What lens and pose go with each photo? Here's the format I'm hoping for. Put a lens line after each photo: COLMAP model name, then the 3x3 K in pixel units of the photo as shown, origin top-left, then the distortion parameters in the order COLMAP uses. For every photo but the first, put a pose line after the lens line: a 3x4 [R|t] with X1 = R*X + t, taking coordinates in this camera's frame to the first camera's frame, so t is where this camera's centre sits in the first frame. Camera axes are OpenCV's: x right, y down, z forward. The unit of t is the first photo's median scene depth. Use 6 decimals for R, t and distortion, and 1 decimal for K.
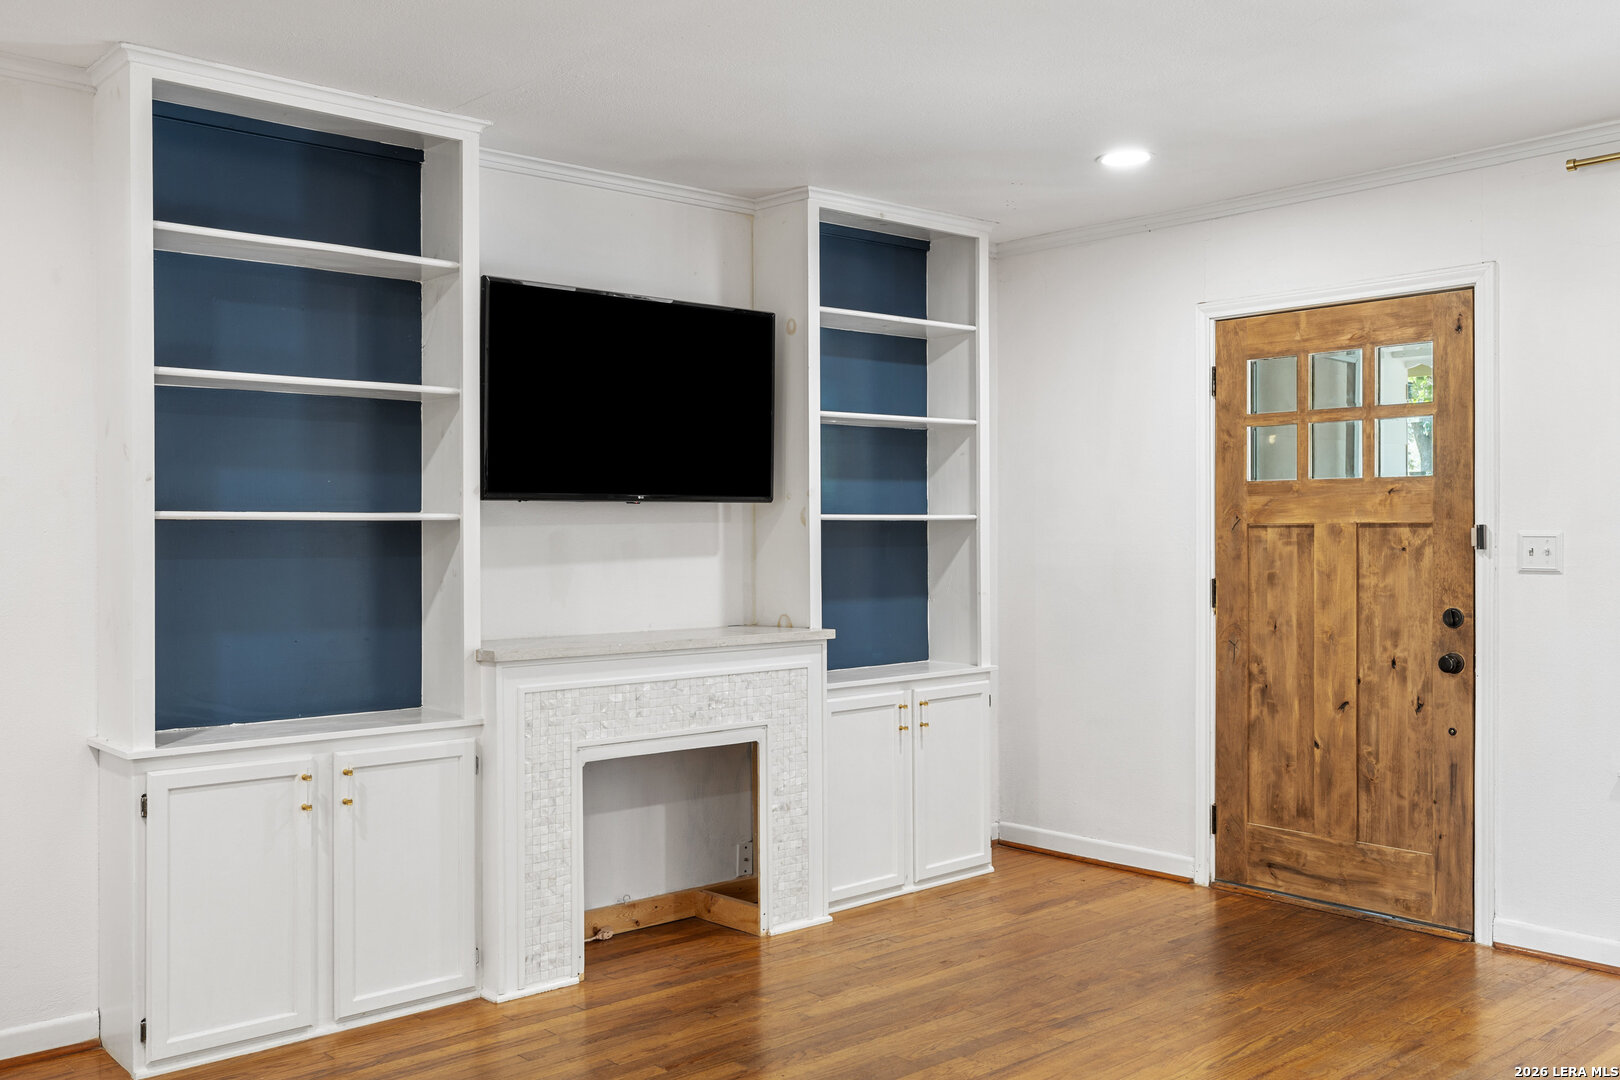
lens RADIAL K [[1424.0, 0, 806.5], [0, 1424.0, 534.8], [0, 0, 1]] dist [-0.000297, 0.008927]
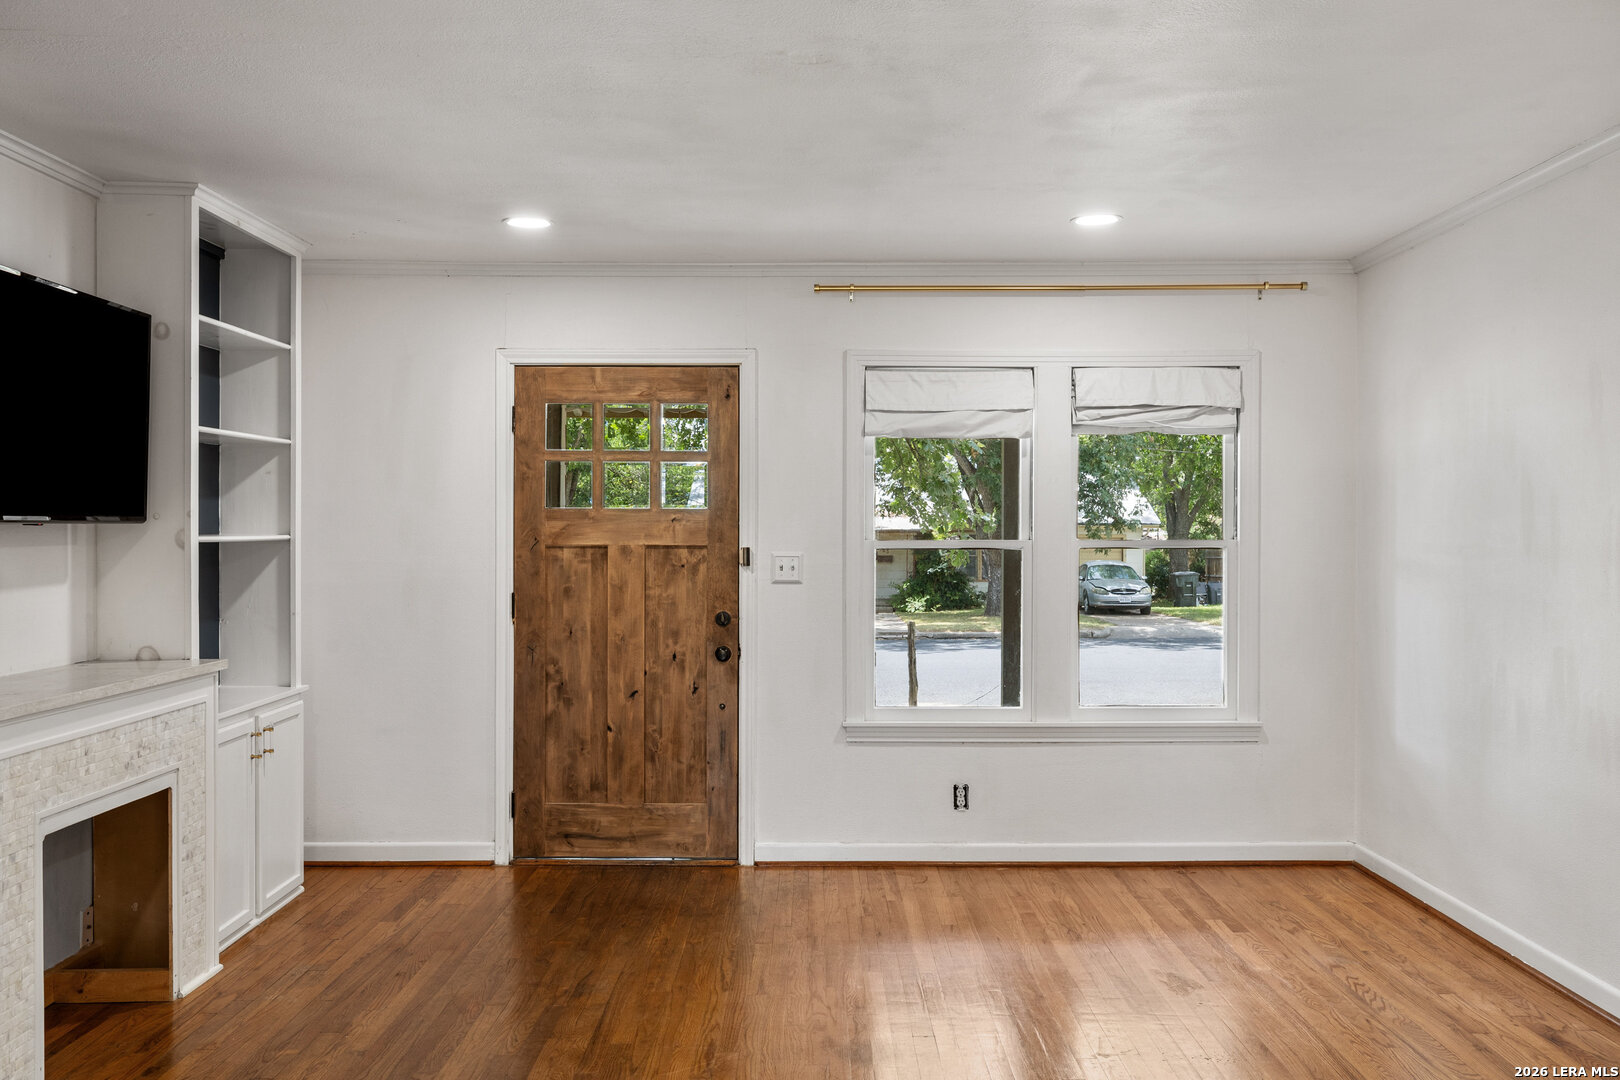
lens RADIAL K [[1361.9, 0, 813.5], [0, 1361.9, 537.4], [0, 0, 1]] dist [0.005927, 0.004605]
pose [[0.661276, 0.001849, 0.750141, -0.411246], [-0.002981, 0.999996, 0.000164, -0.015852], [-0.750137, -0.002345, 0.661278, 0.114021]]
